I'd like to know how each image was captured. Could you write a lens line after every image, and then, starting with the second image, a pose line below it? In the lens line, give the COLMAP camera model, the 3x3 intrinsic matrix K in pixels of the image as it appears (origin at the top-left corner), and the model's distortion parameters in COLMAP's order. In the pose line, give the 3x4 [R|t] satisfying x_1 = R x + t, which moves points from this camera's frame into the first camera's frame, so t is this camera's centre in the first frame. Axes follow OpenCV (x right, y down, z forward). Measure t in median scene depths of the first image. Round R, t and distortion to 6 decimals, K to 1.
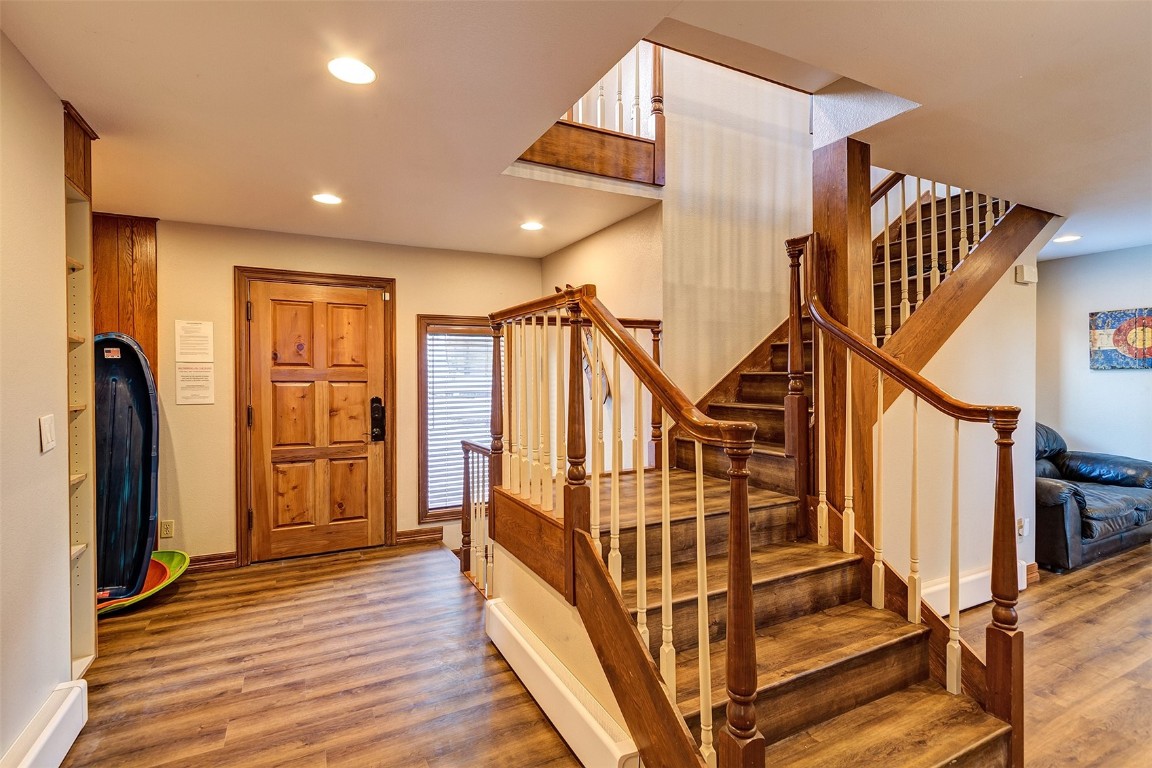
lens RADIAL K [[536.7, 0, 576.3], [0, 536.7, 379.7], [0, 0, 1]] dist [0.003831, -0.000732]
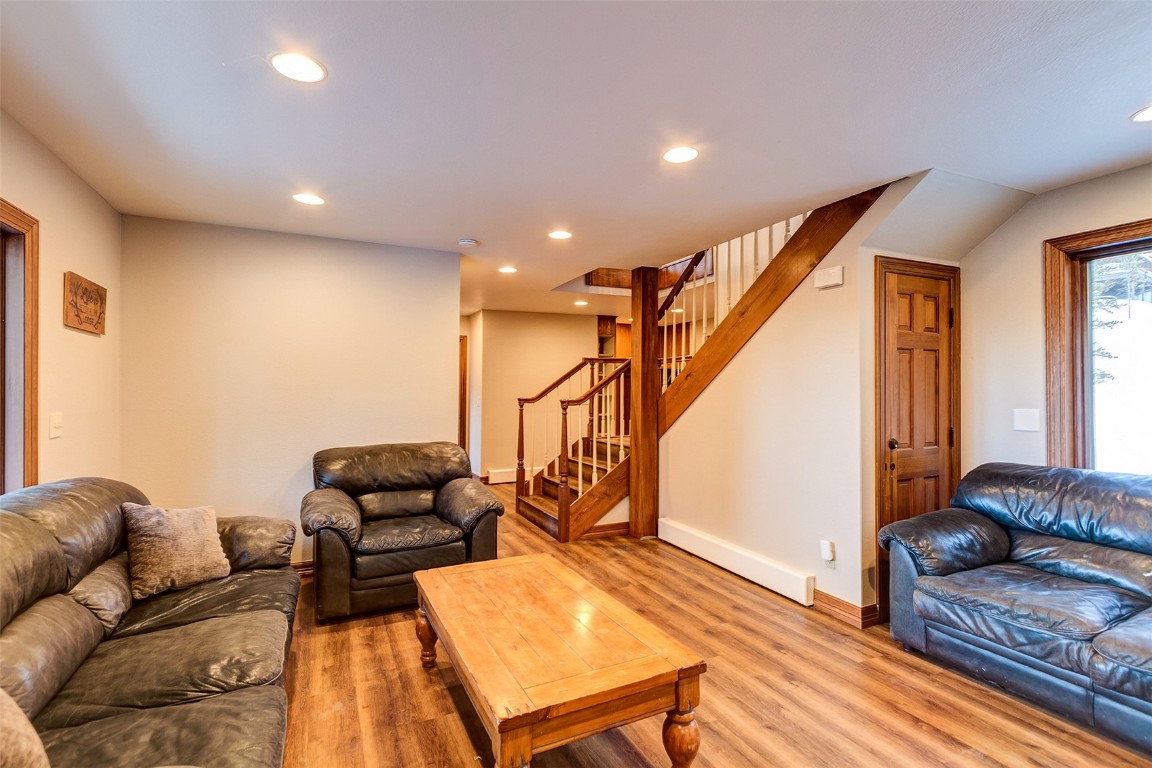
lens RADIAL K [[536.7, 0, 574.6], [0, 536.7, 386.3], [0, 0, 1]] dist [0.003831, -0.000732]
pose [[-0.038401, -0.003112, -0.999258, 1.342988], [0.001273, 0.999994, -0.003163, -0.005566], [0.999262, -0.001393, -0.038397, 0.454868]]
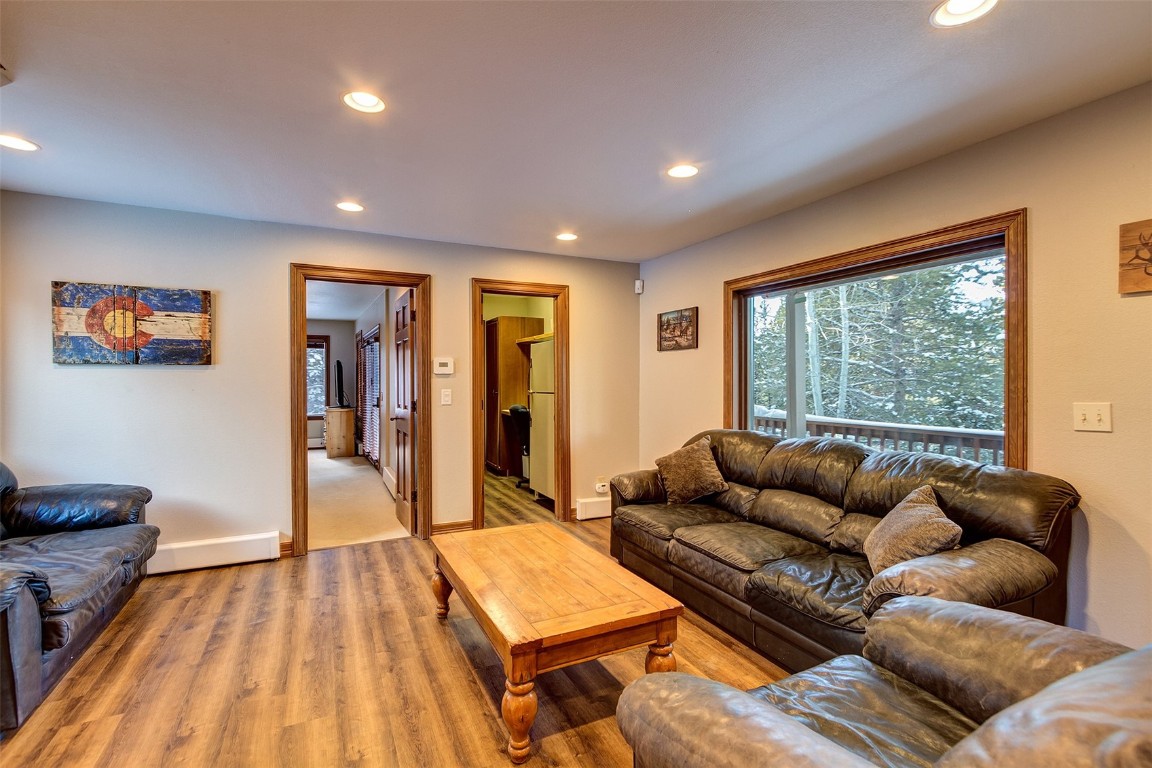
lens RADIAL K [[536.7, 0, 577.9], [0, 536.7, 387.4], [0, 0, 1]] dist [0.003831, -0.000732]
pose [[0.031954, -0.006131, 0.999471, 0.313595], [-0.001990, 0.999979, 0.006198, 0.006840], [-0.999487, -0.002187, 0.031941, 0.335394]]
